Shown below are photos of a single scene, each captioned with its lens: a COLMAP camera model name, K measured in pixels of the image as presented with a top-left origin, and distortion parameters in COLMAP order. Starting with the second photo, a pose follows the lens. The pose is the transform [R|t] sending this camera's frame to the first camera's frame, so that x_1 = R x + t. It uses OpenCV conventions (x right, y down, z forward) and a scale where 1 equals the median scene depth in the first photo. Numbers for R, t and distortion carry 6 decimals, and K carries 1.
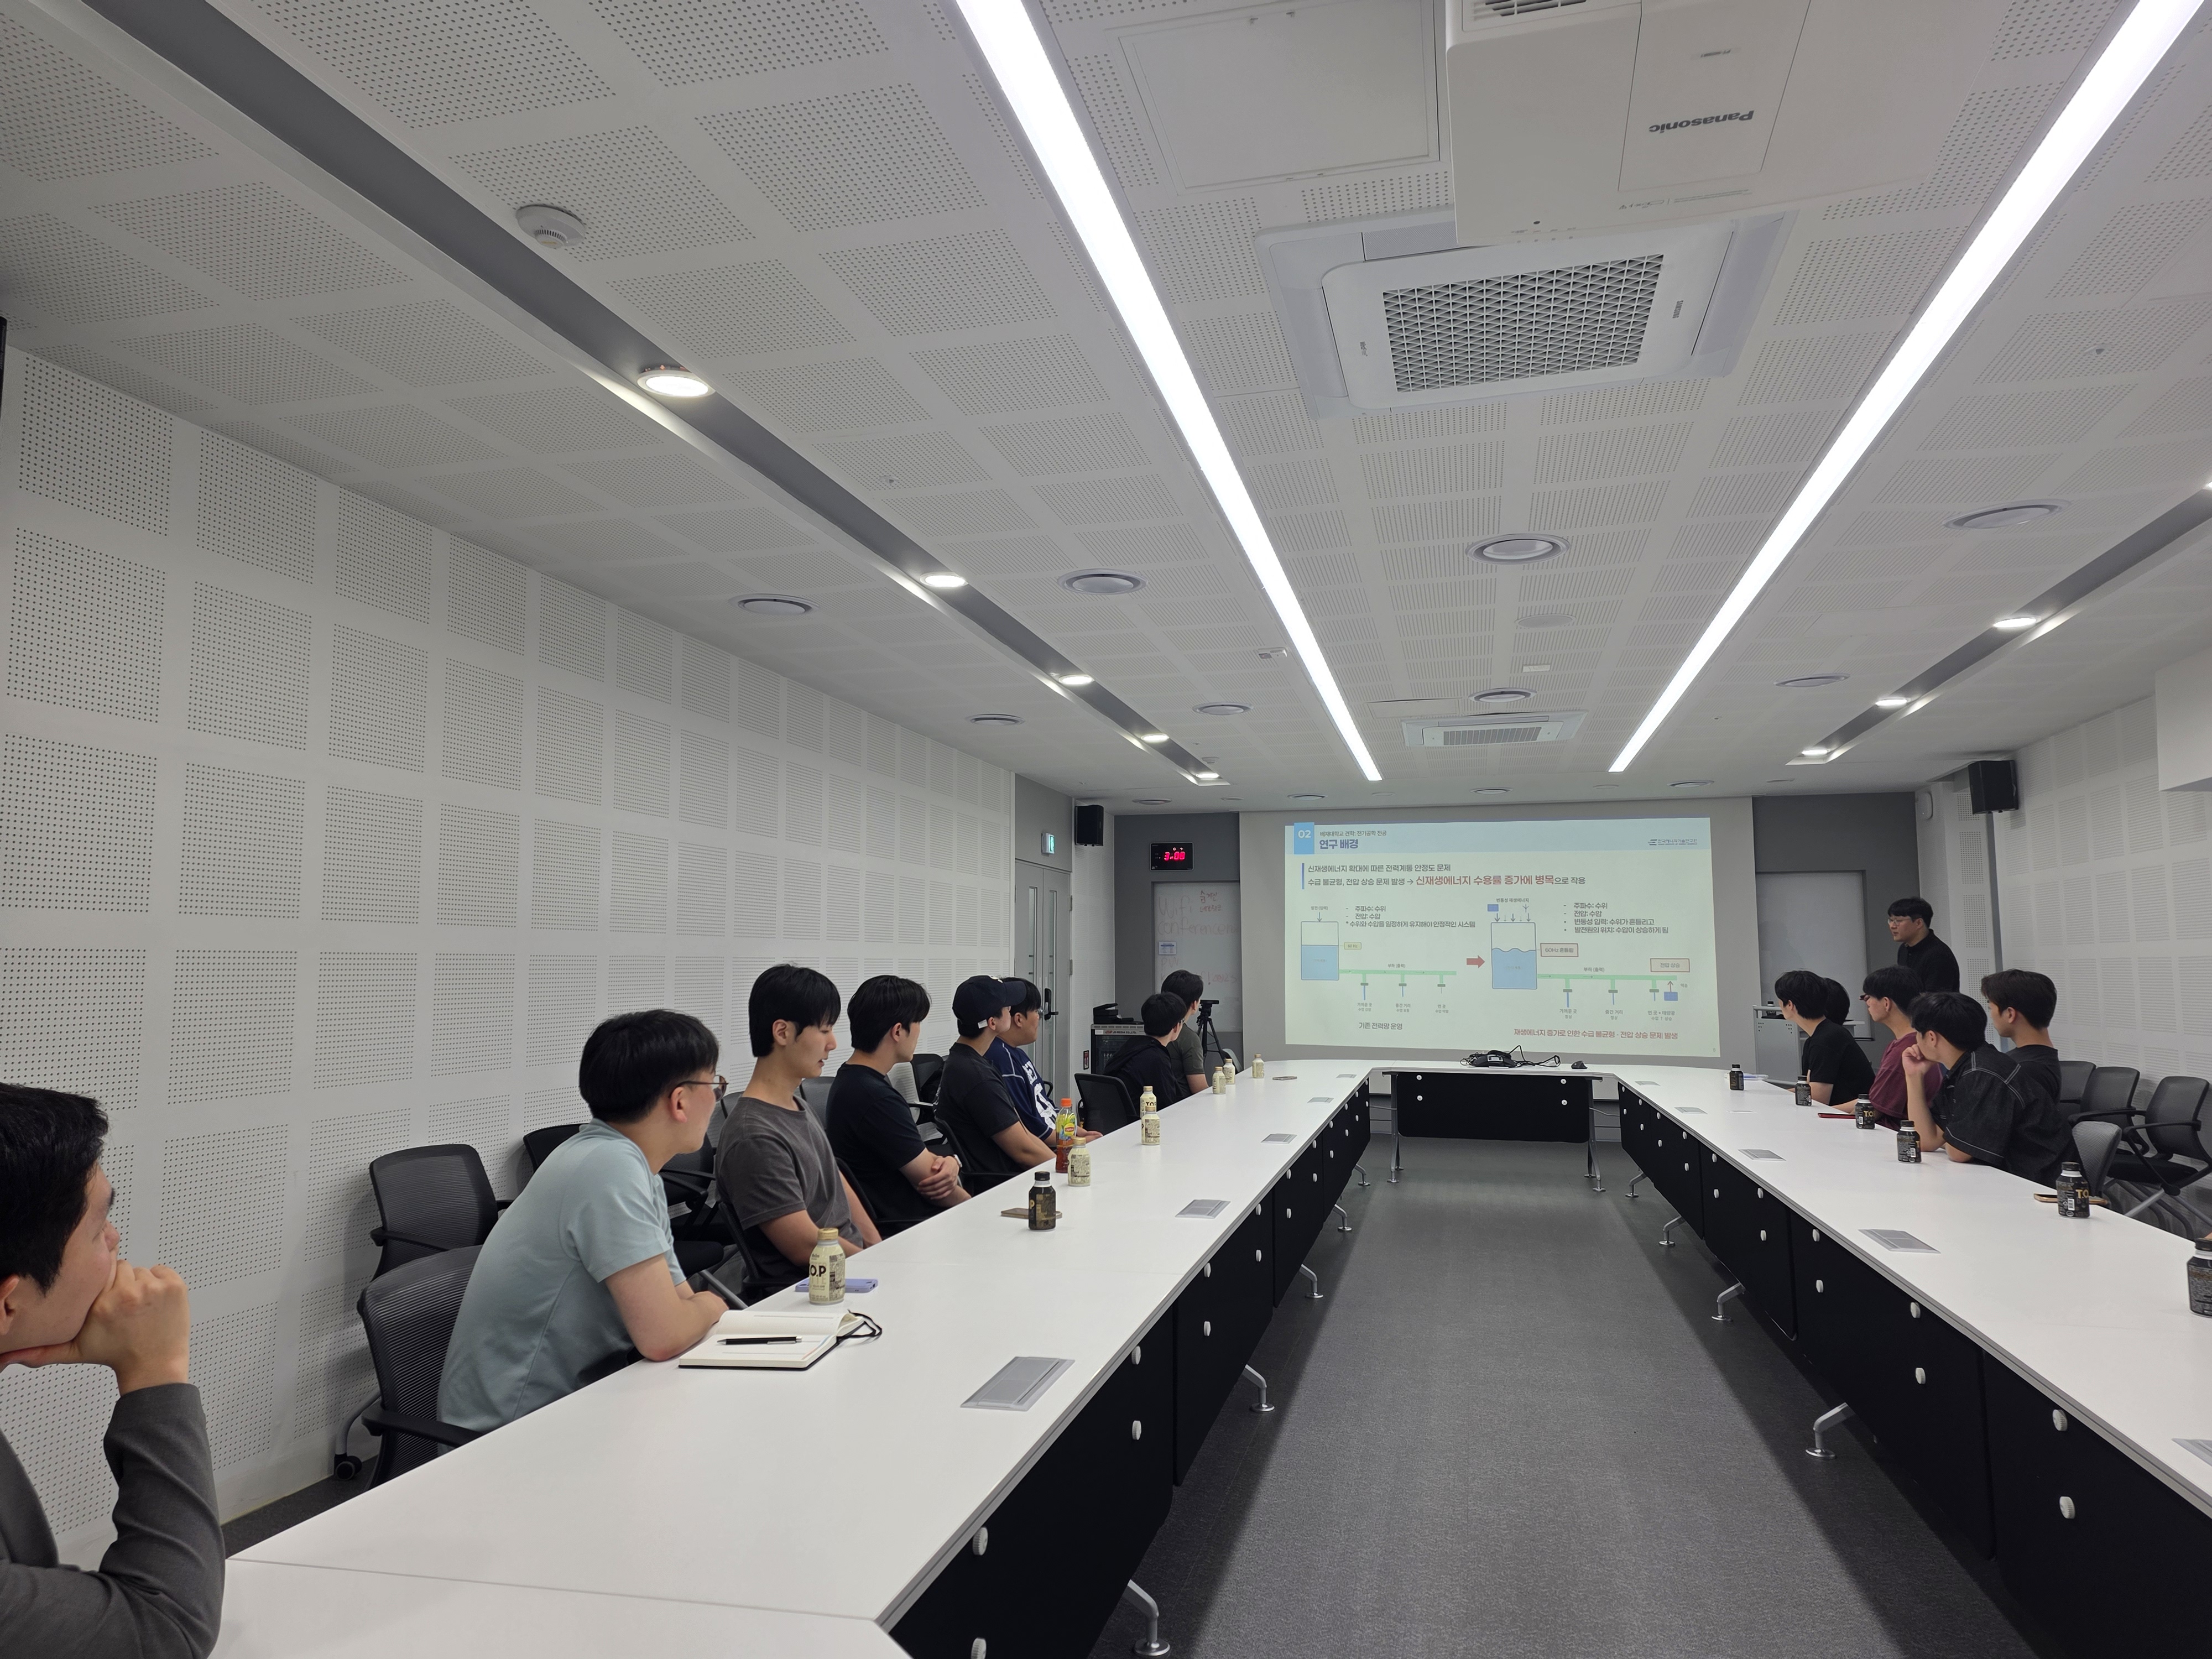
lens RADIAL K [[1467.2, 0, 1103.3], [0, 1467.2, 840.6], [0, 0, 1]] dist [0.031227, 0.000229]
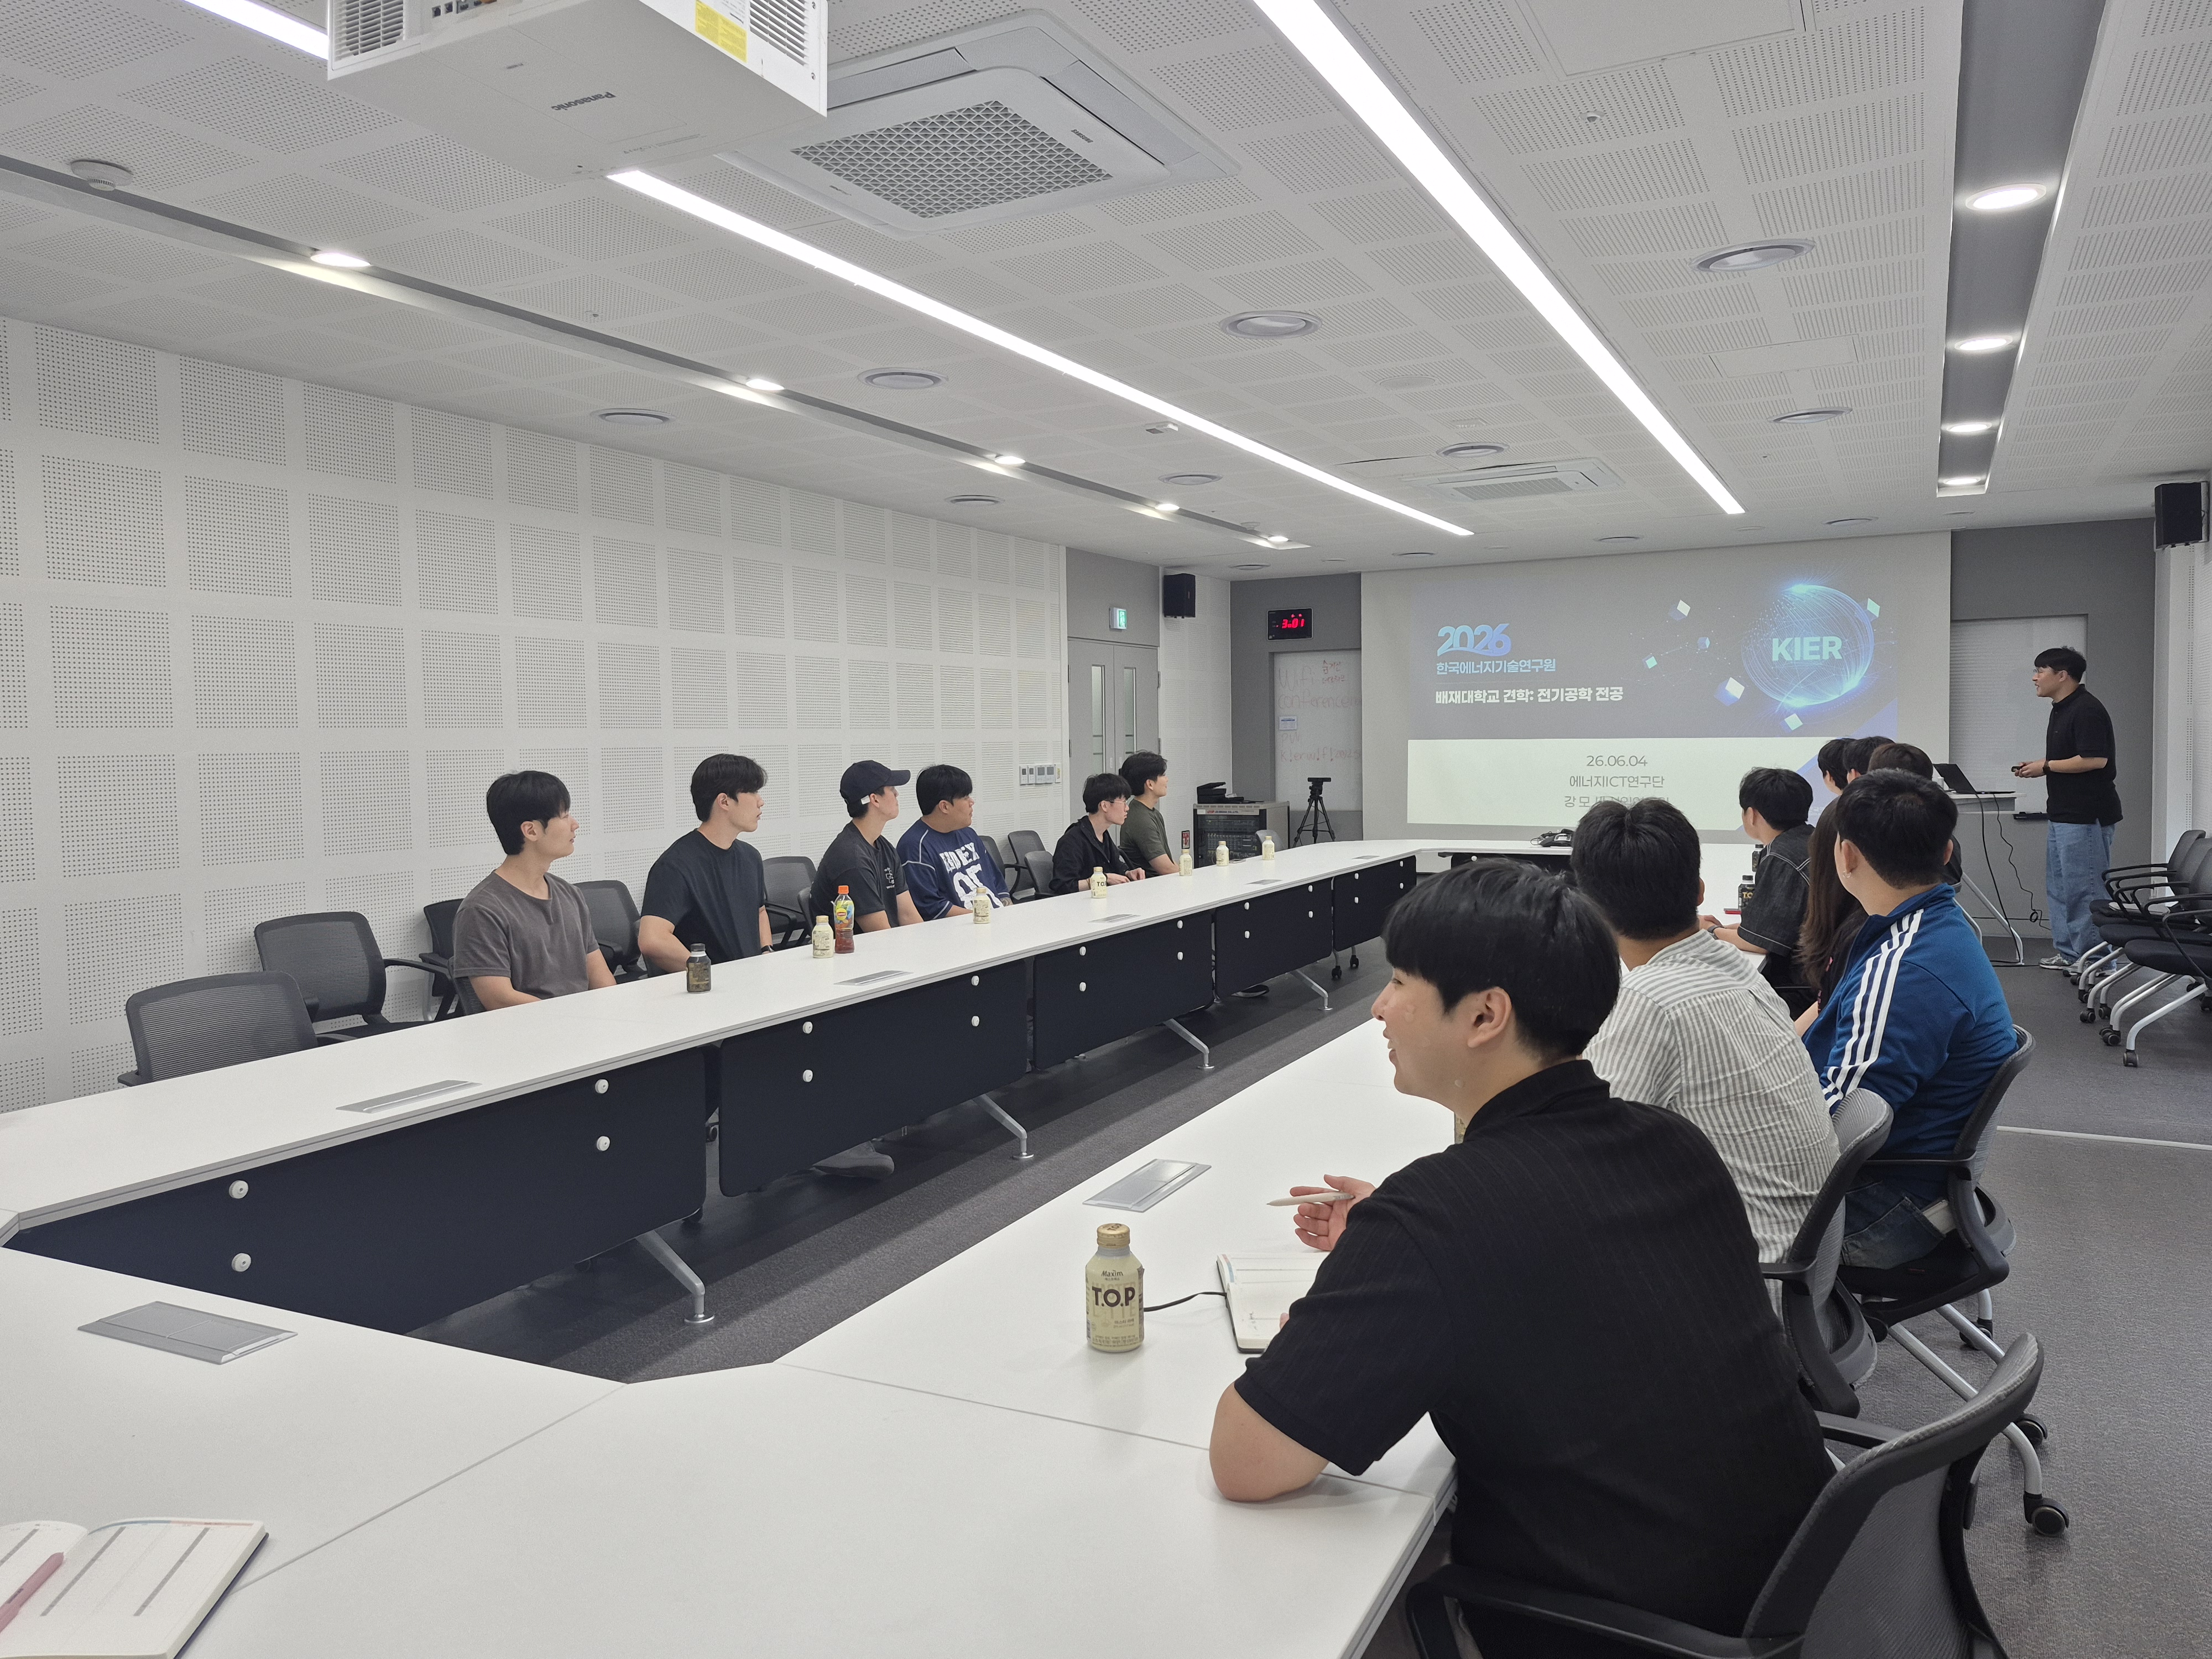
lens RADIAL K [[1631.0, 0, 1103.6], [0, 1631.0, 820.7], [0, 0, 1]] dist [0.017125, 0.001984]
pose [[0.975460, -0.005048, -0.220117, 0.203212], [0.035090, 0.990524, 0.132784, -0.009463], [0.217361, -0.137250, 0.966394, -0.057344]]
